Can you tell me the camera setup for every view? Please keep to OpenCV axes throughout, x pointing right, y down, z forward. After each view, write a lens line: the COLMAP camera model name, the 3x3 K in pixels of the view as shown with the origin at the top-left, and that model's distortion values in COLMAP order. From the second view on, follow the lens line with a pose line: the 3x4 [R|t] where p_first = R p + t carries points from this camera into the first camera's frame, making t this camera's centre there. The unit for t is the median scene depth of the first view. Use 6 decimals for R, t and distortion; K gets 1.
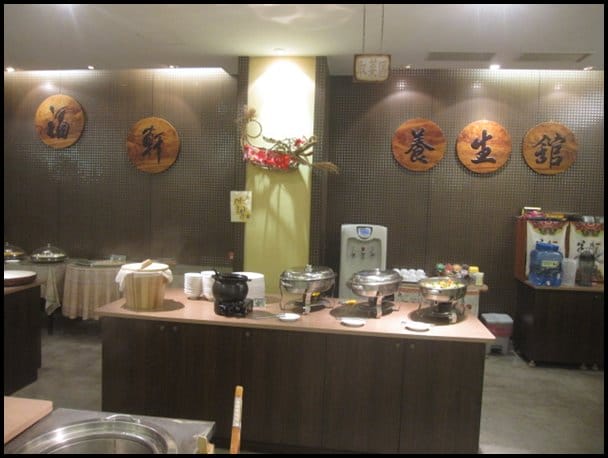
lens RADIAL K [[502.4, 0, 304.0], [0, 502.4, 229.0], [0, 0, 1]] dist [-0.013276, -0.006504]
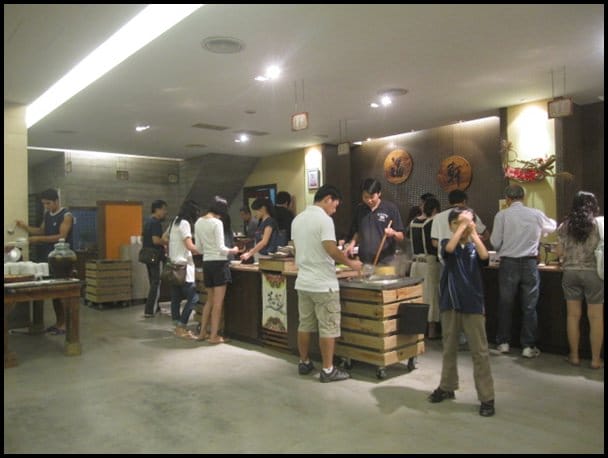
lens RADIAL K [[502.4, 0, 304.0], [0, 502.4, 229.0], [0, 0, 1]] dist [-0.013276, -0.006504]
pose [[0.765097, -0.044185, -0.642398, 0.299828], [-0.001748, 0.997497, -0.070691, 0.095316], [0.643913, 0.055209, 0.763104, -0.392491]]
